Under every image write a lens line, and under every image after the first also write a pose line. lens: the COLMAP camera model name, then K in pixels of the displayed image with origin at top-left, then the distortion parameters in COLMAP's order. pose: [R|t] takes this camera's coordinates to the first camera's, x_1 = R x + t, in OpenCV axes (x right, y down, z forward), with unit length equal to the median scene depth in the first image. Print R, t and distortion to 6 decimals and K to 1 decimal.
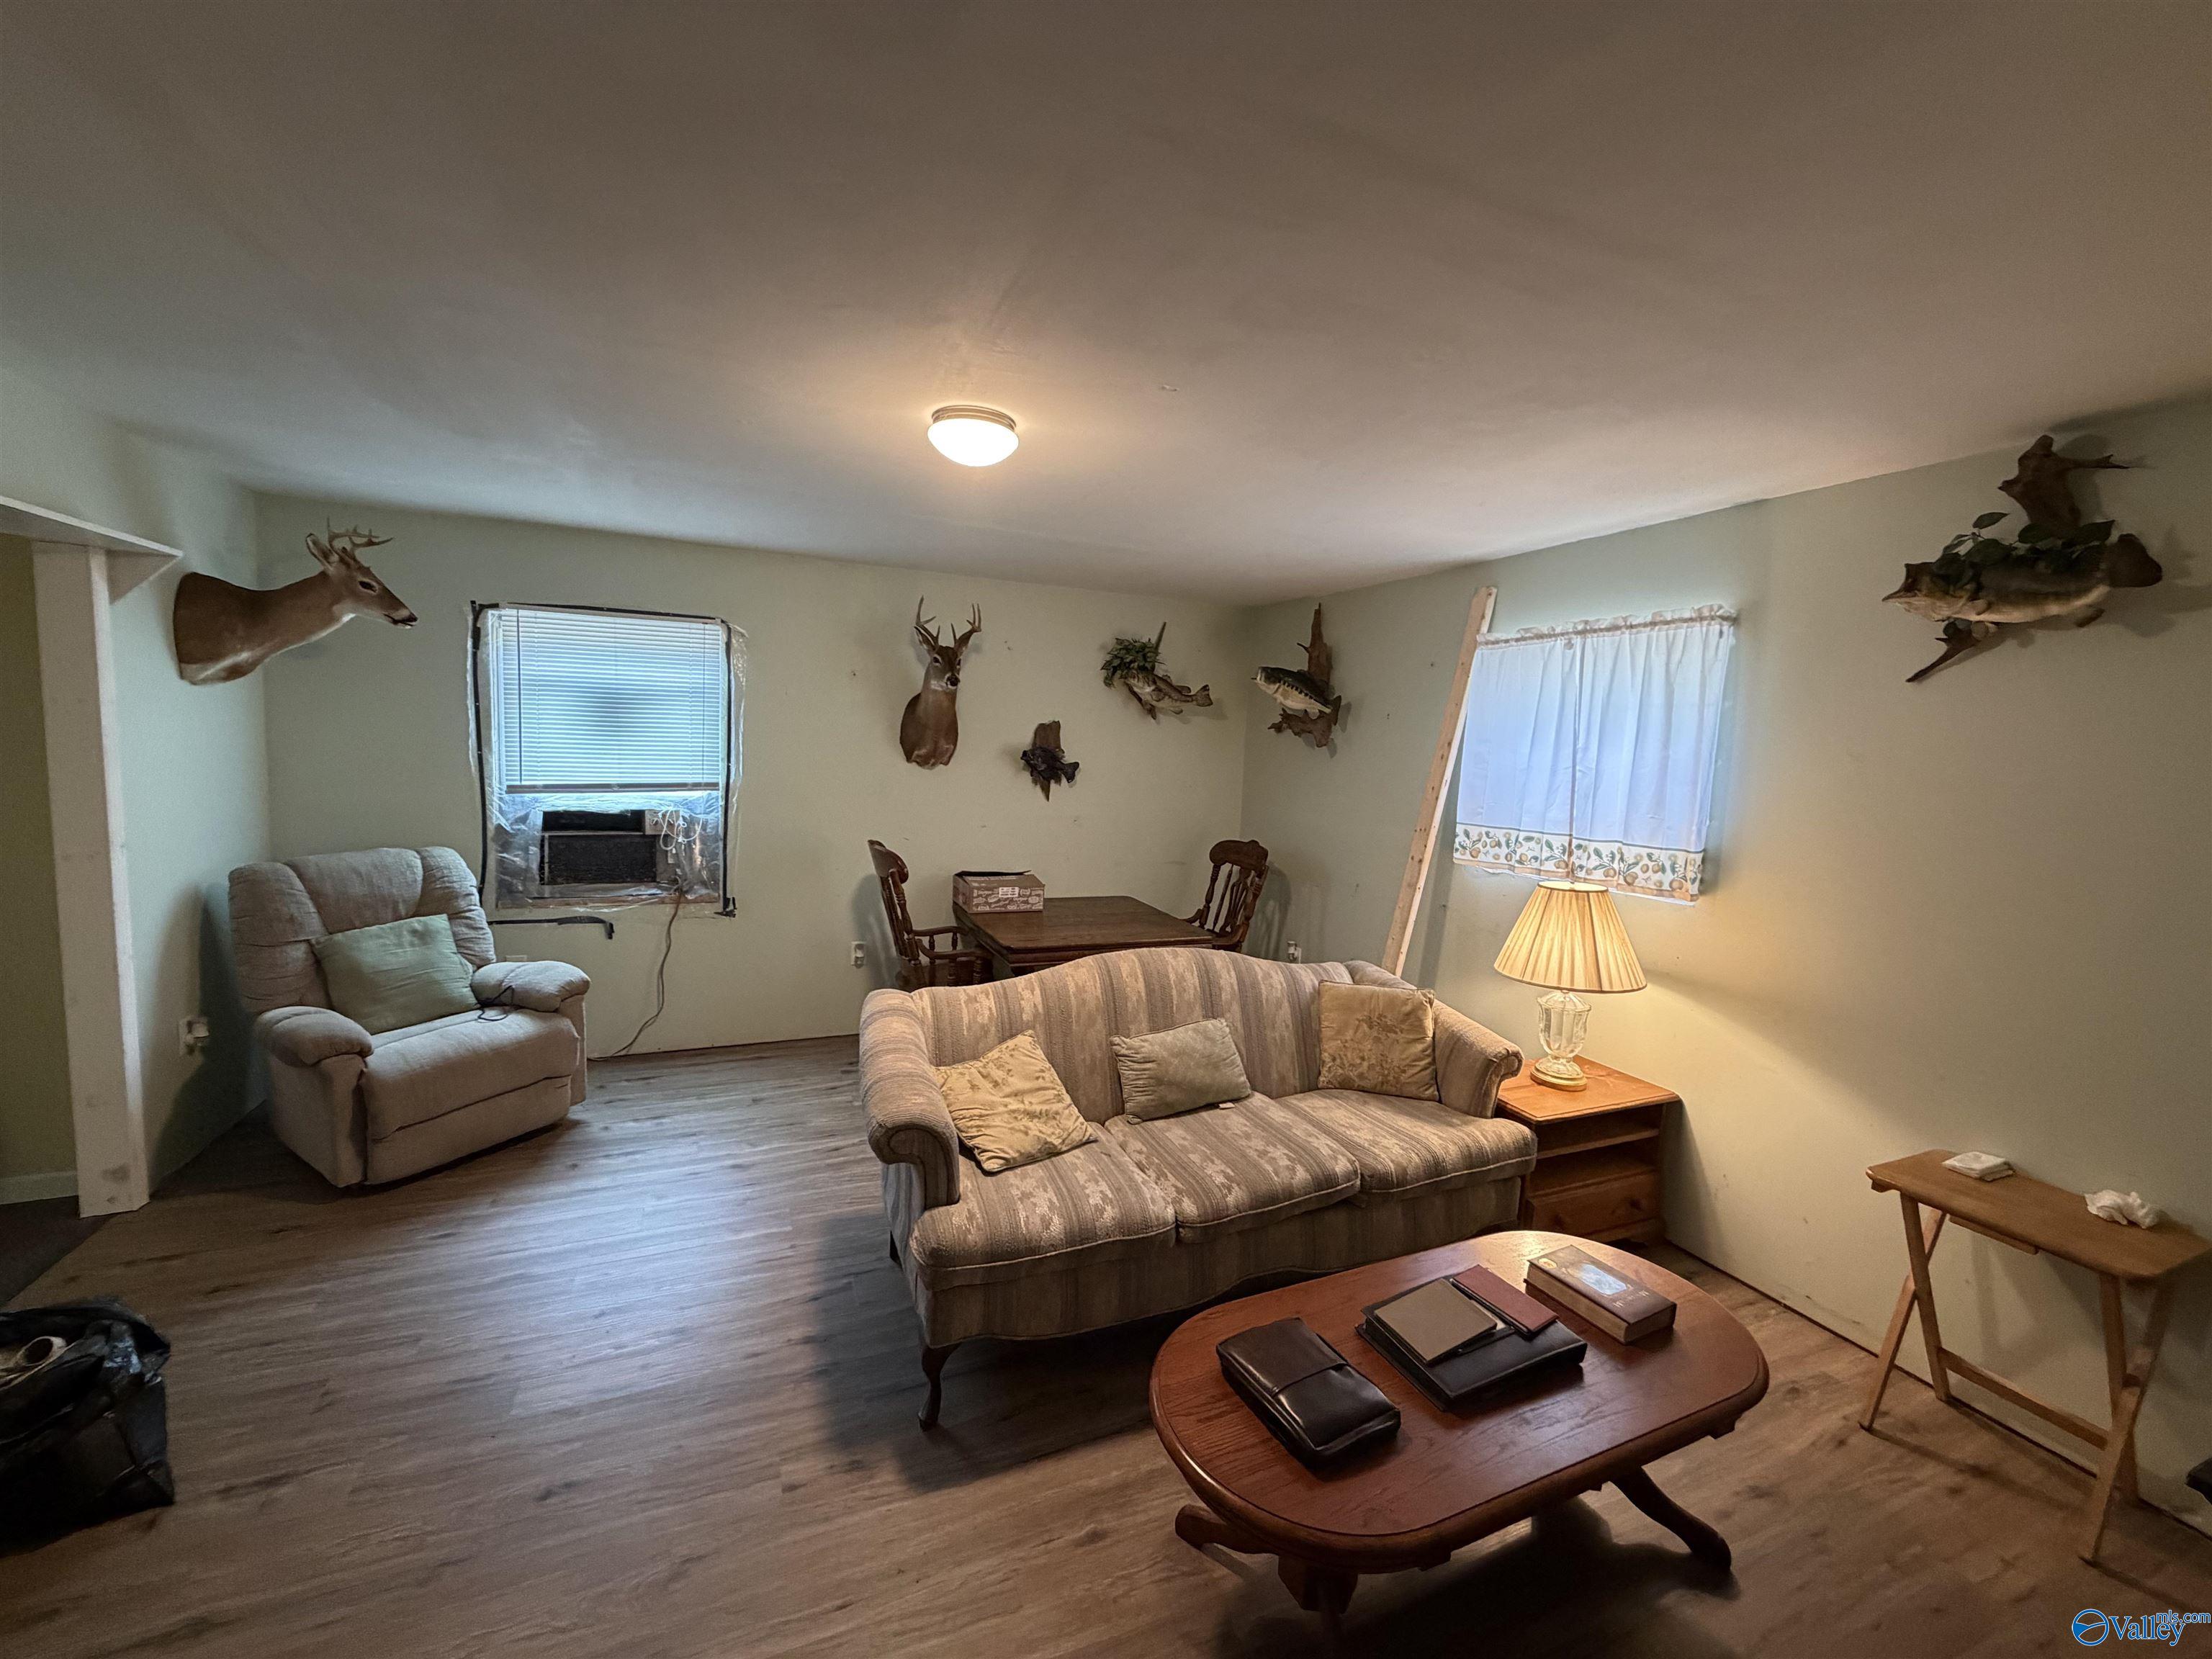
lens RADIAL K [[884.9, 0, 1104.0], [0, 884.9, 830.0], [0, 0, 1]] dist [-0.000549, -0.000177]
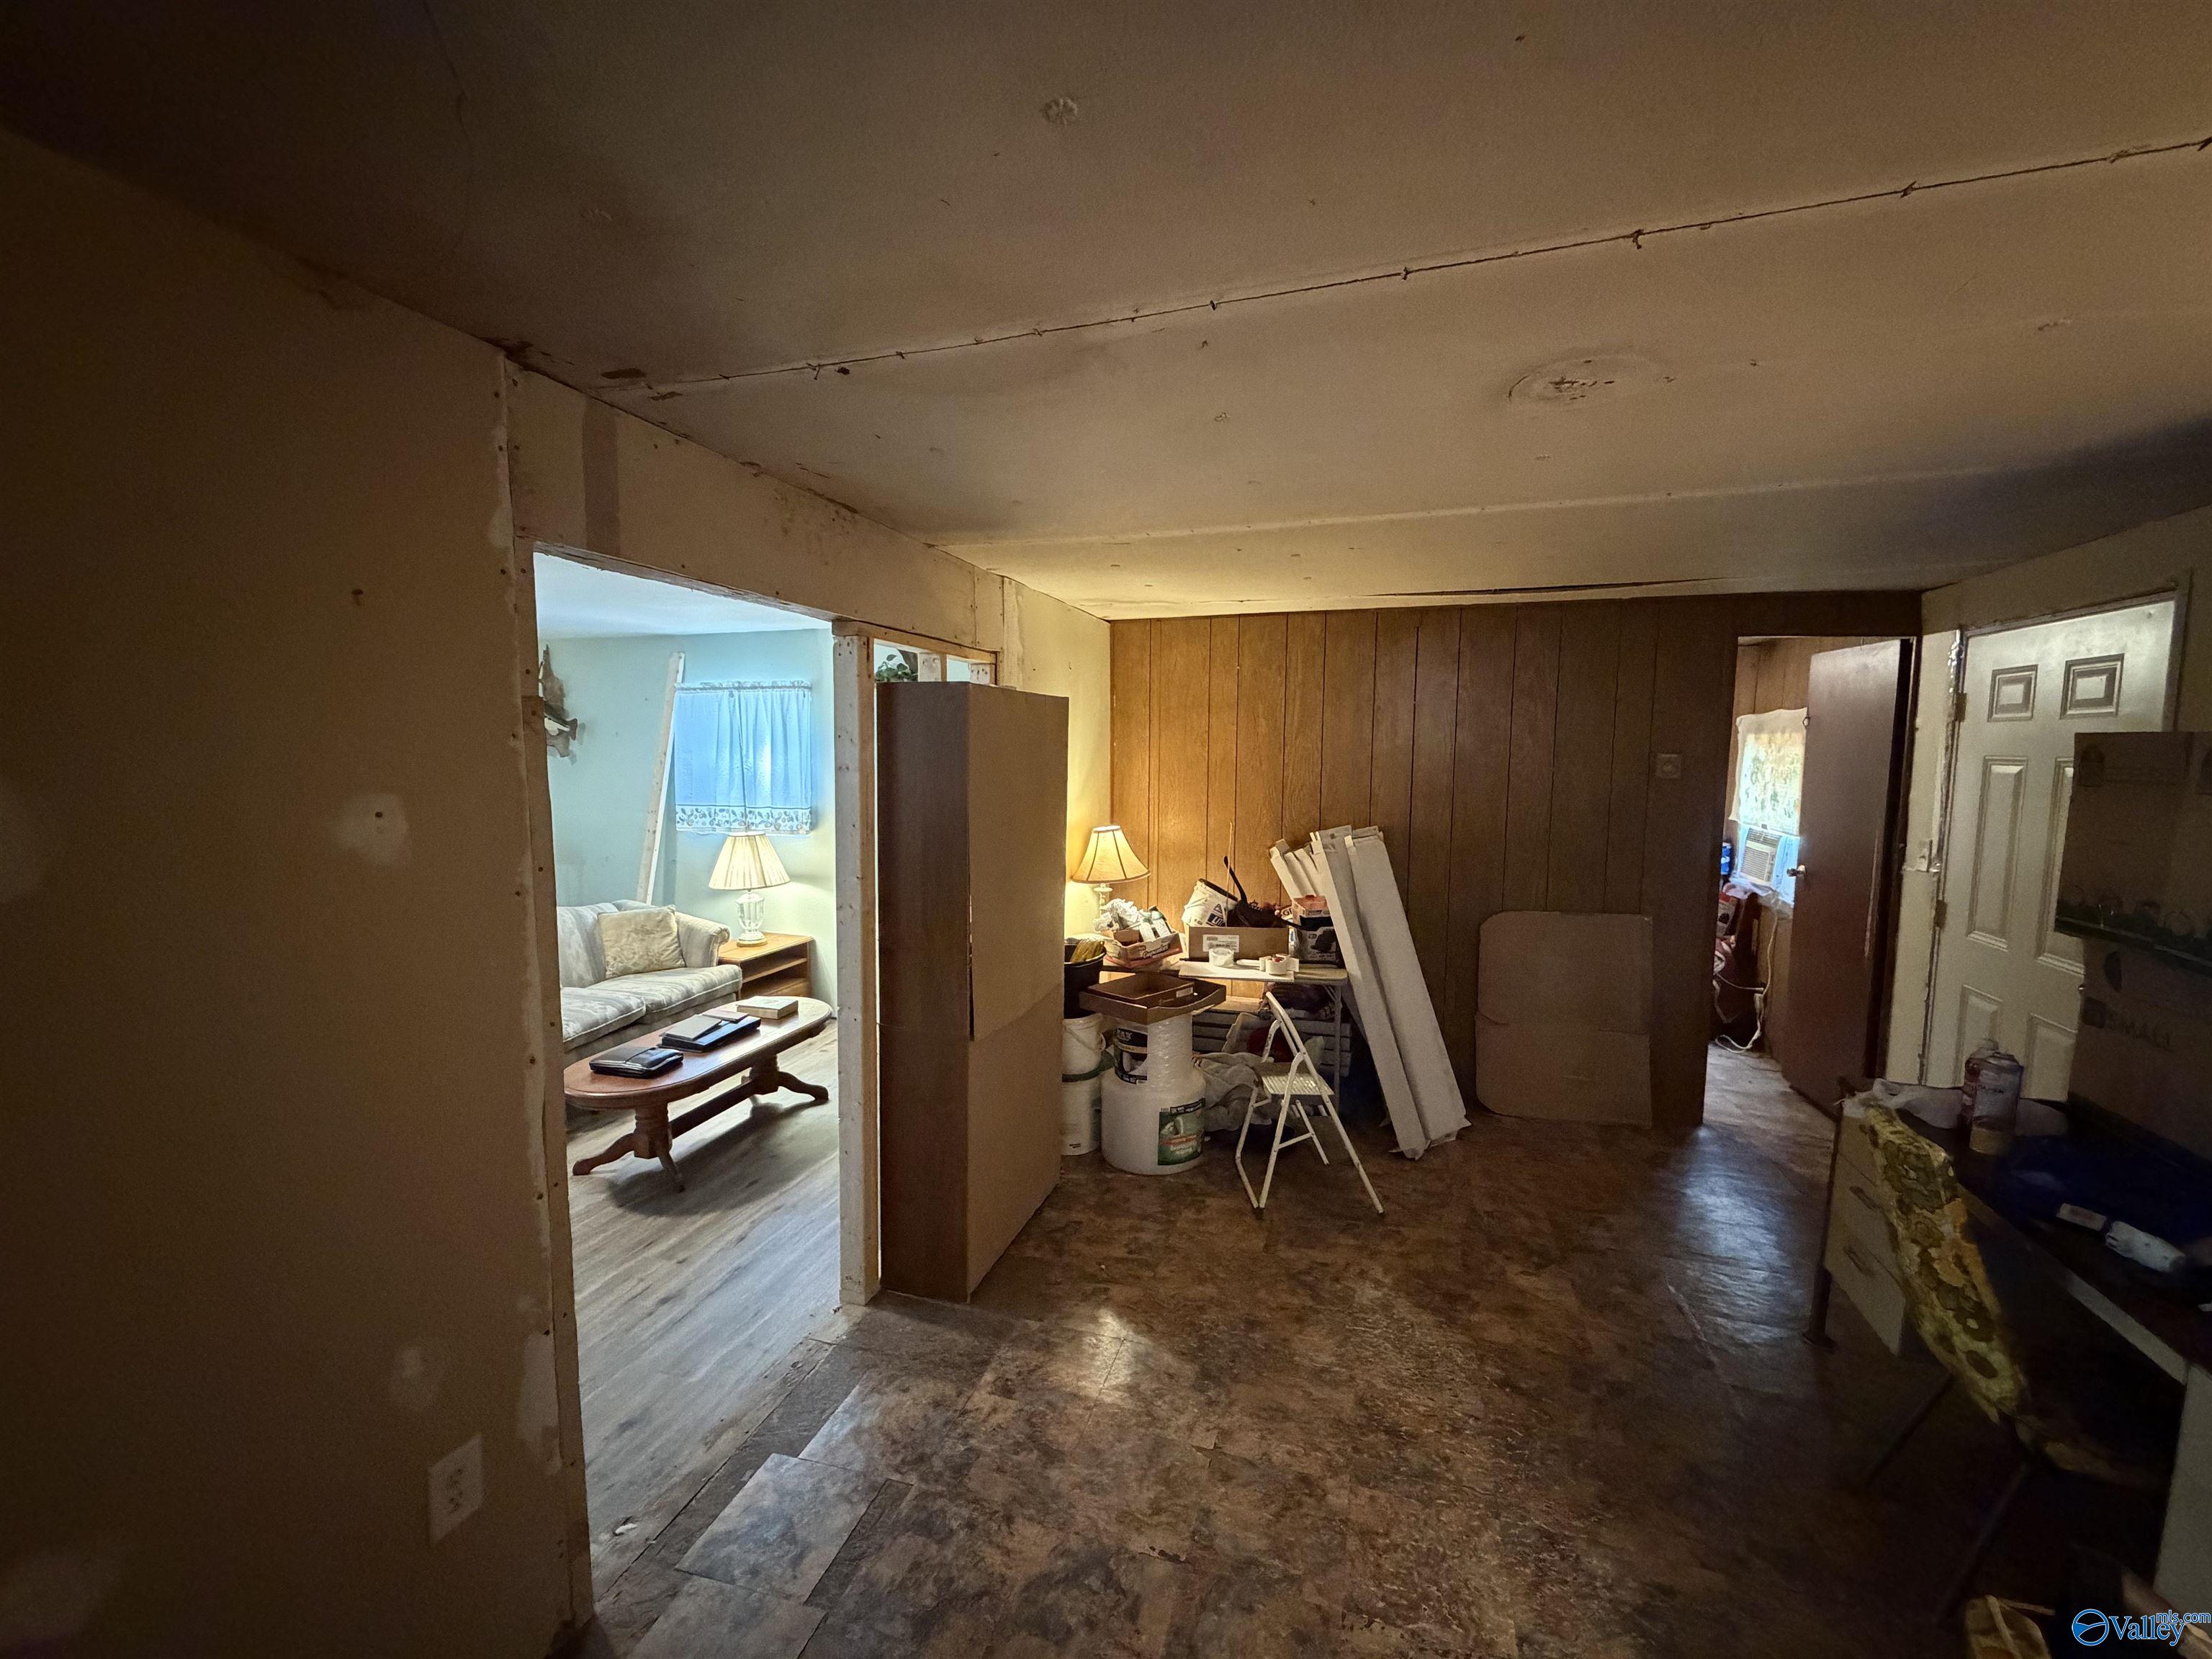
lens RADIAL K [[884.9, 0, 1103.5], [0, 884.9, 825.8], [0, 0, 1]] dist [-0.000549, -0.000177]
pose [[0.669352, -0.105101, 0.735474, -0.301078], [0.092129, 0.994044, 0.058205, 0.009584], [-0.737211, 0.028799, 0.675048, -0.738715]]
